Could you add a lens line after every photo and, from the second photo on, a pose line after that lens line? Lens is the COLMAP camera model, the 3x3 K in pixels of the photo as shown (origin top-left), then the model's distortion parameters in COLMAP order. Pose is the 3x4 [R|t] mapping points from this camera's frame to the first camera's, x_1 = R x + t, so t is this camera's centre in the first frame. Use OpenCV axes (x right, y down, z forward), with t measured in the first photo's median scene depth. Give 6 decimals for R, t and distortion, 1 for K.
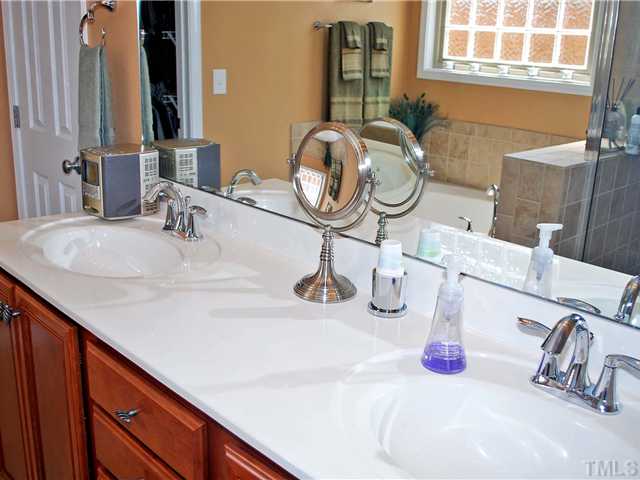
lens RADIAL K [[672.7, 0, 320.0], [0, 672.7, 240.0], [0, 0, 1]] dist [-0.063159, 0.003680]
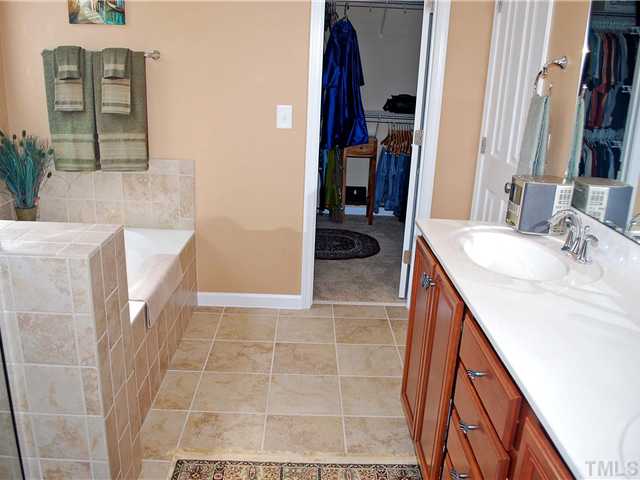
lens RADIAL K [[575.2, 0, 320.0], [0, 575.2, 240.0], [0, 0, 1]] dist [-0.081958, 0.009830]
pose [[0.716743, 0.195261, -0.669442, 0.128488], [-0.213479, 0.975346, 0.055923, 0.003738], [0.663857, 0.102829, 0.740756, -0.042963]]
